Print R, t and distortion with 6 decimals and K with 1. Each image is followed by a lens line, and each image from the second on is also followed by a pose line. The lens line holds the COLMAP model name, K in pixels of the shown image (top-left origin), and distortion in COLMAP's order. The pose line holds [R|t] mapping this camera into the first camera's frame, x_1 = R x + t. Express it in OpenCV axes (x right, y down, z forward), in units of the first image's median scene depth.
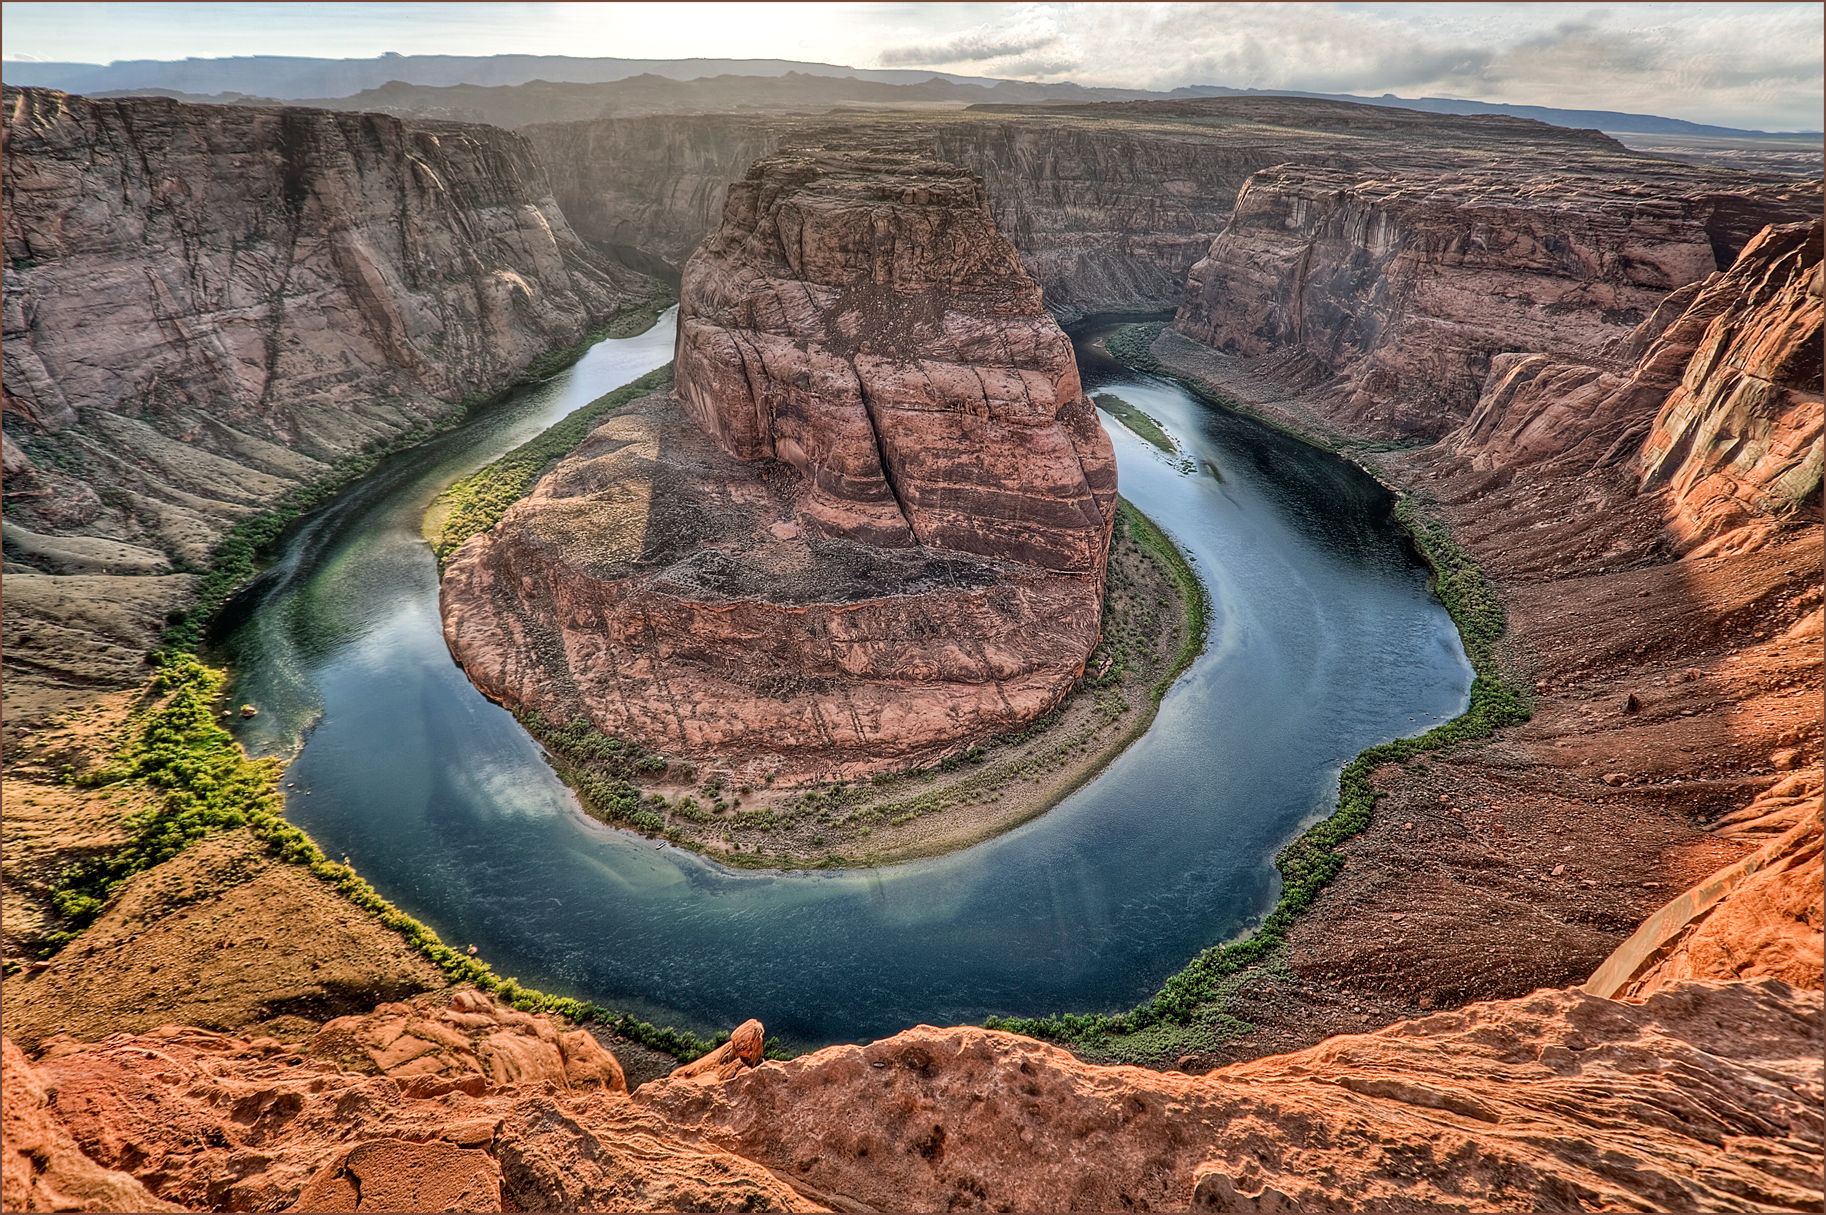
lens RADIAL K [[993.8, 0, 922.4], [0, 993.8, 613.9], [0, 0, 1]] dist [-0.033799, 0.008812]
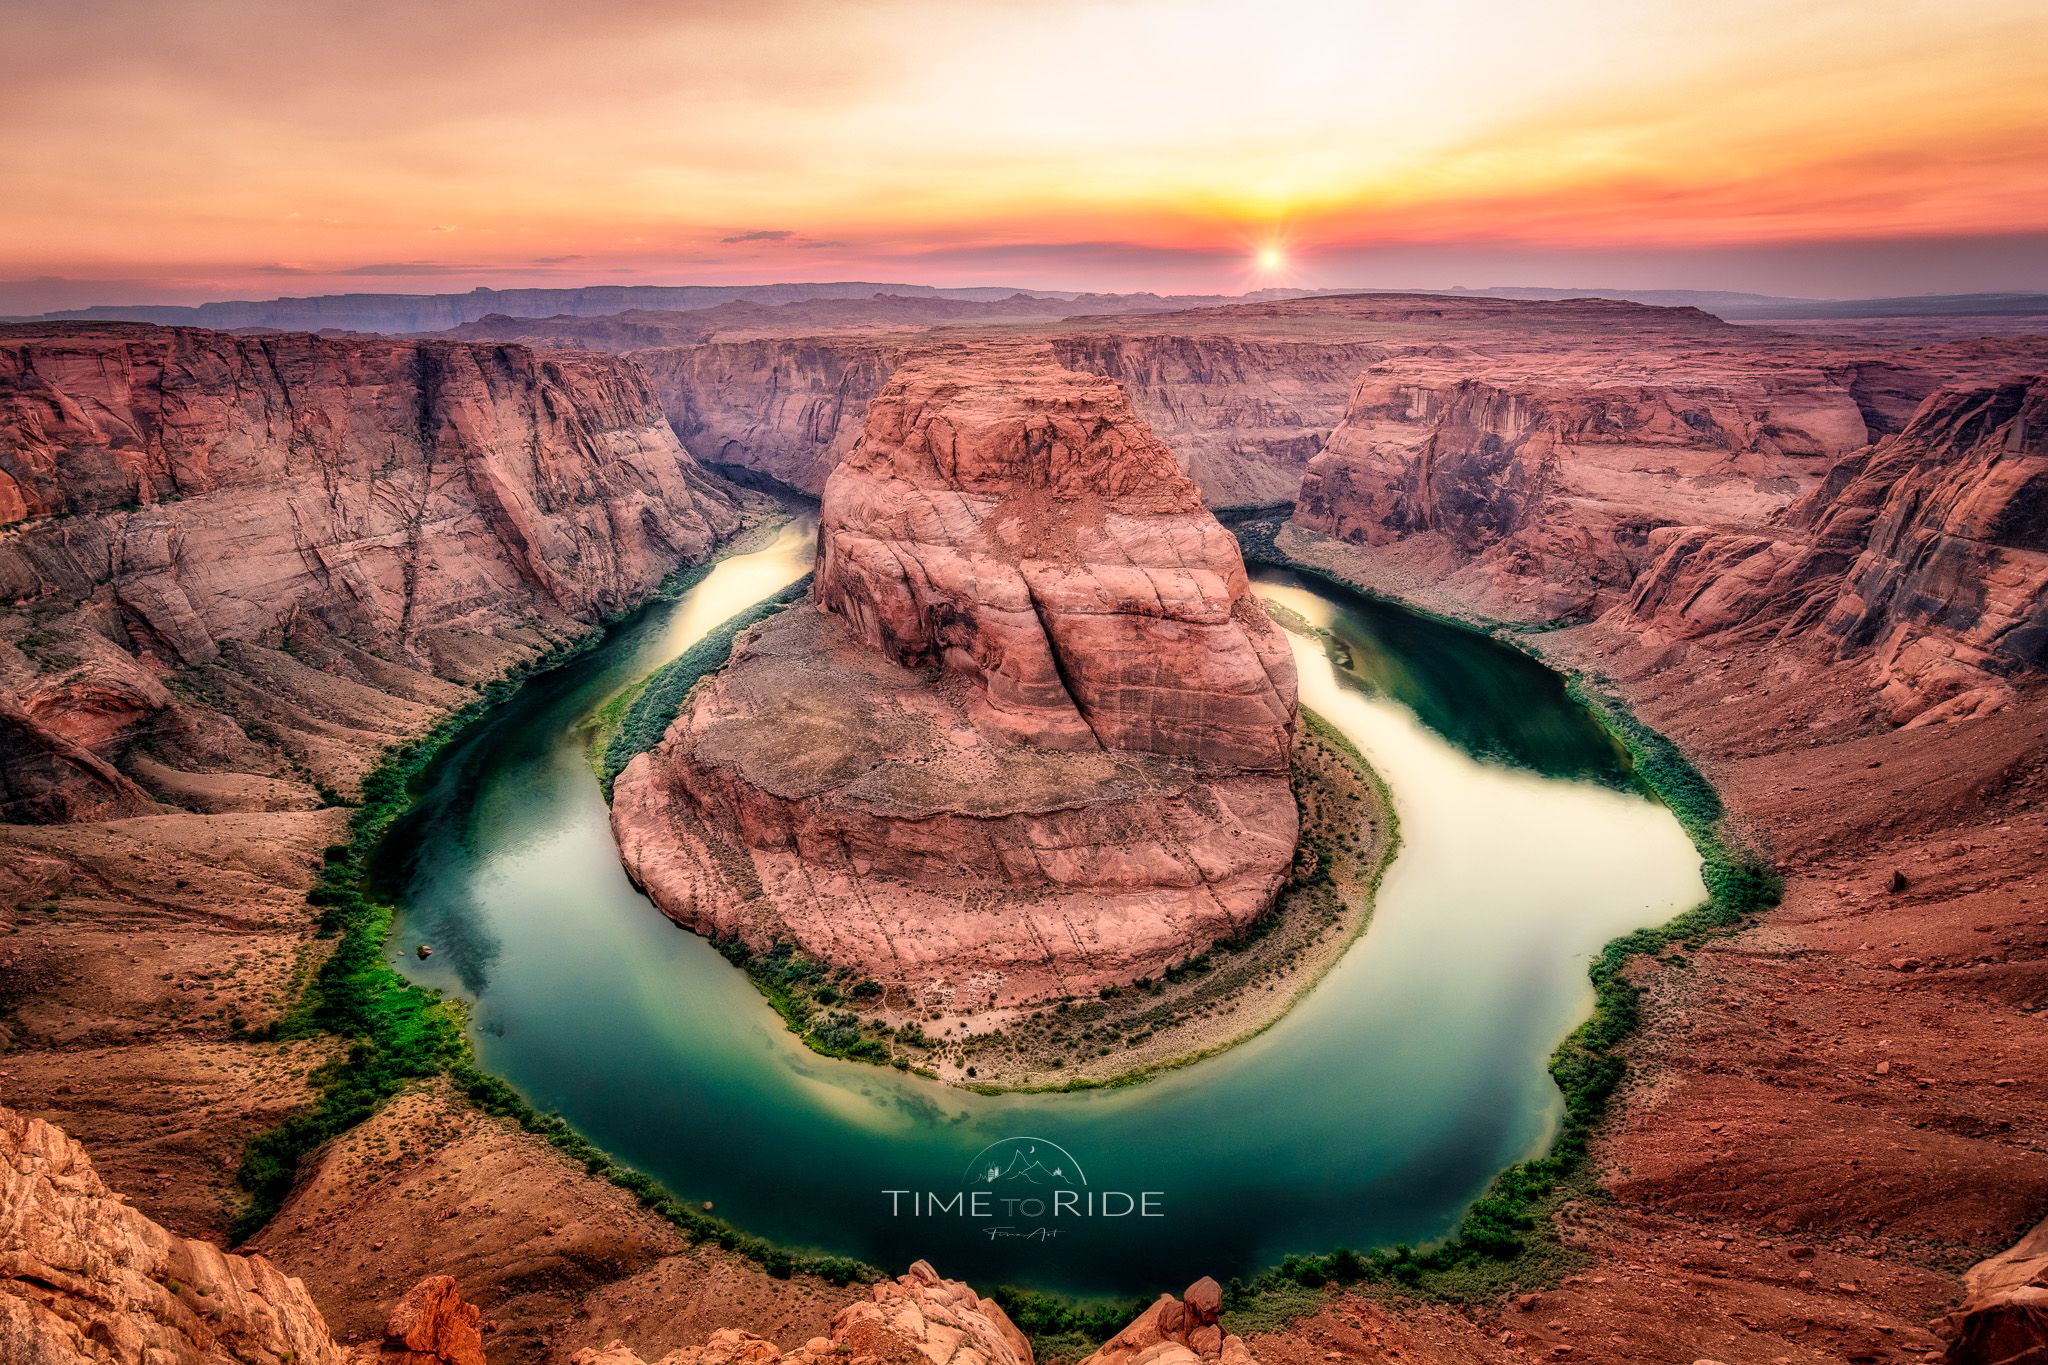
lens RADIAL K [[1009.9, 0, 1006.2], [0, 1009.9, 698.2], [0, 0, 1]] dist [-0.006353, 0.005317]
pose [[0.999106, -0.042280, 0.000295, -0.084752], [0.042022, 0.992186, -0.117480, -0.003501], [0.004674, 0.117388, 0.993075, 0.005711]]
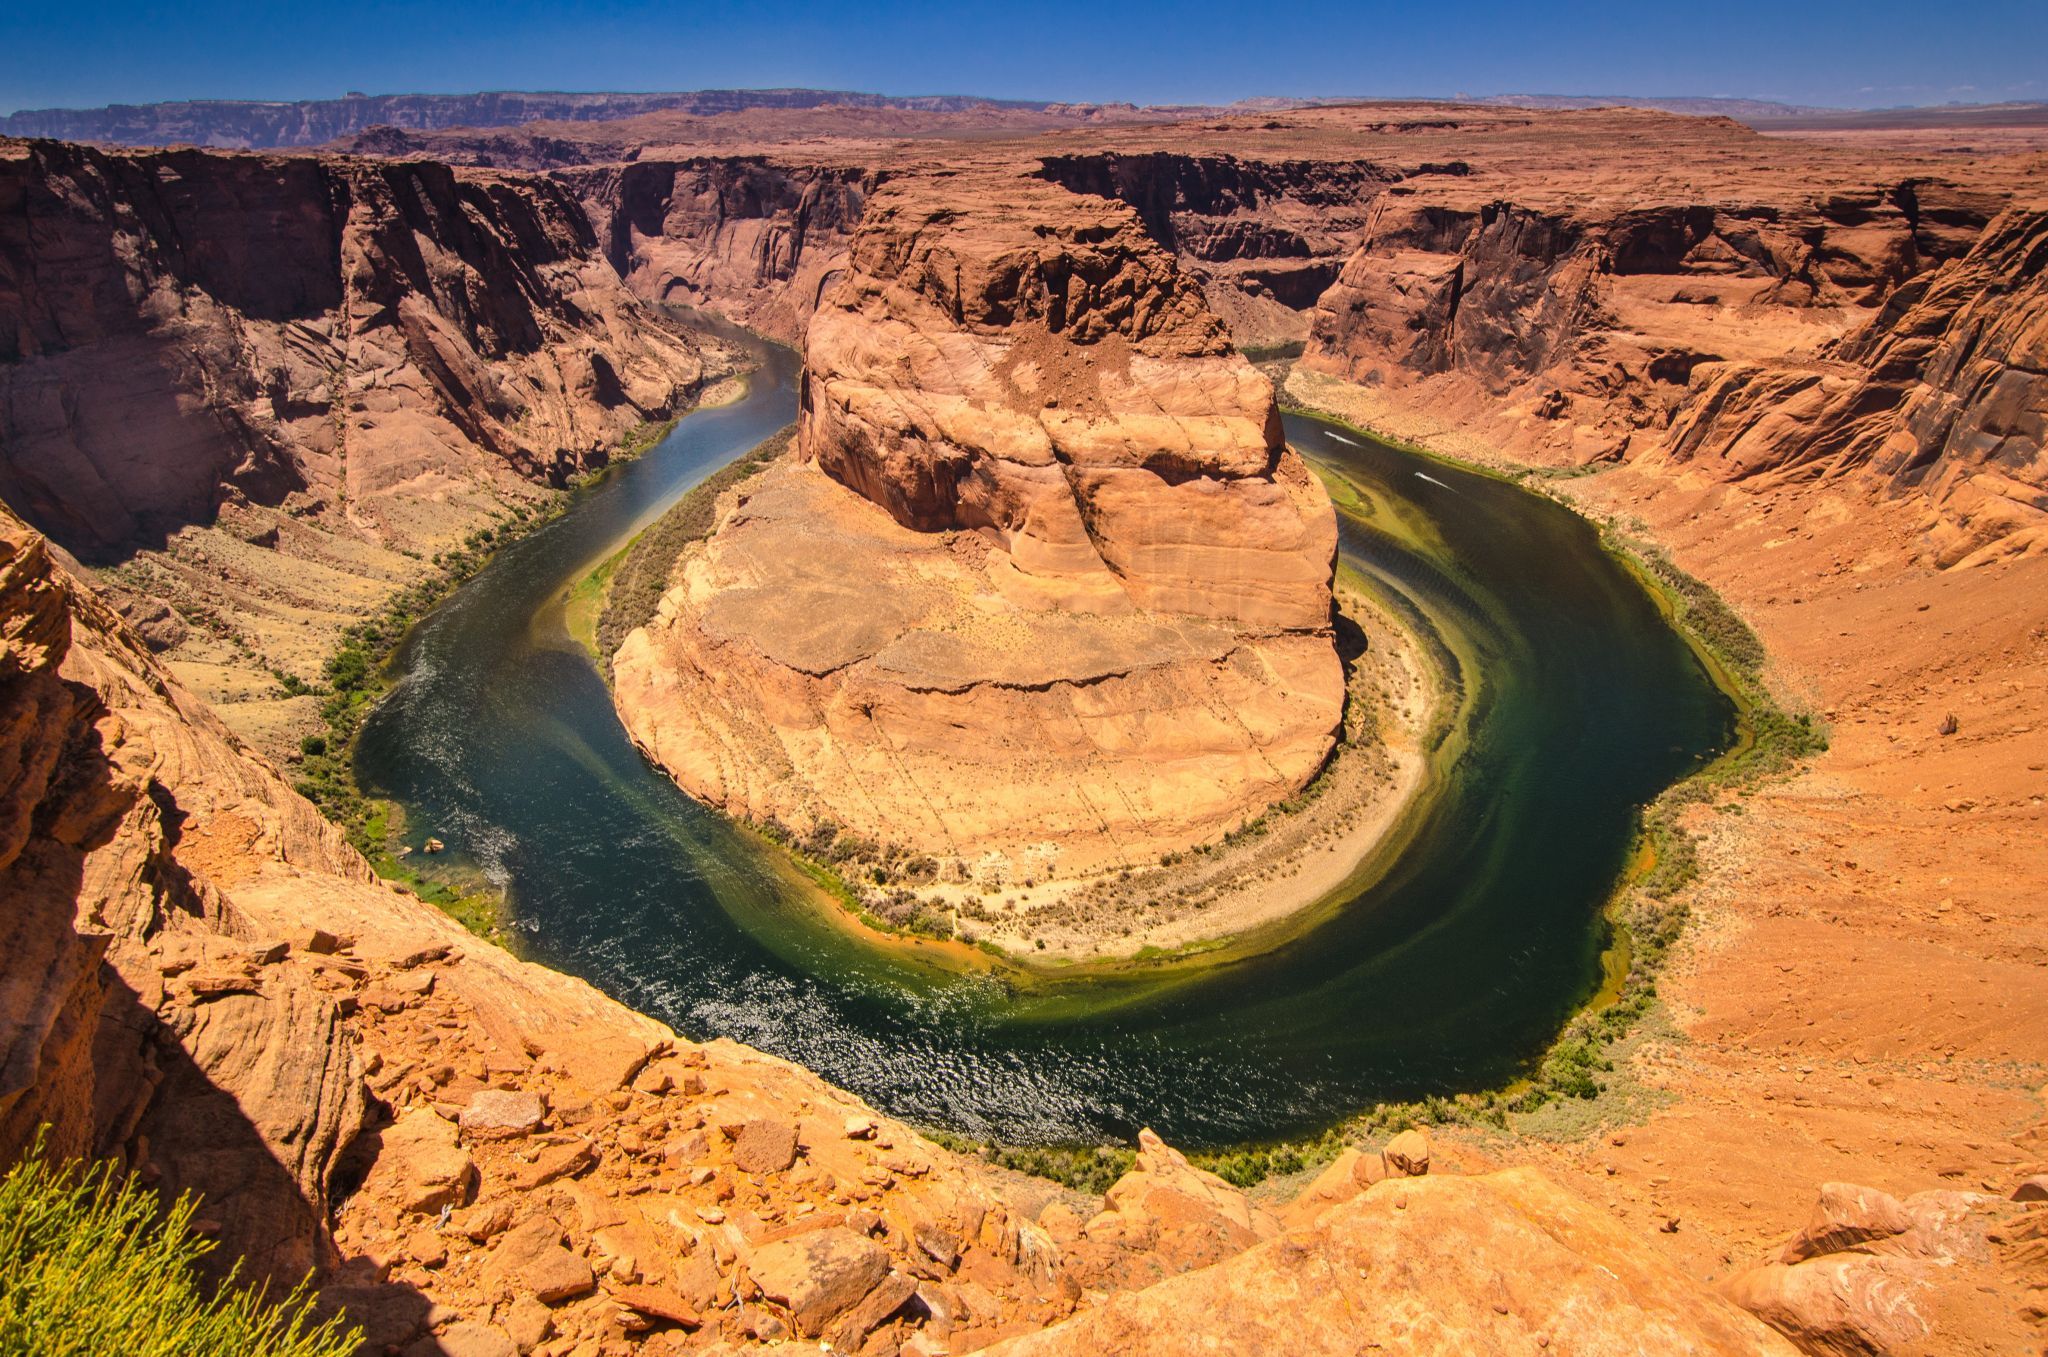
lens RADIAL K [[1060.6, 0, 1029.4], [0, 1060.6, 693.1], [0, 0, 1]] dist [0.019850, -0.008932]
pose [[0.996236, -0.070834, 0.049970, -0.139872], [0.070470, 0.997473, 0.008996, -0.006092], [-0.050481, -0.005441, 0.998710, 0.009629]]
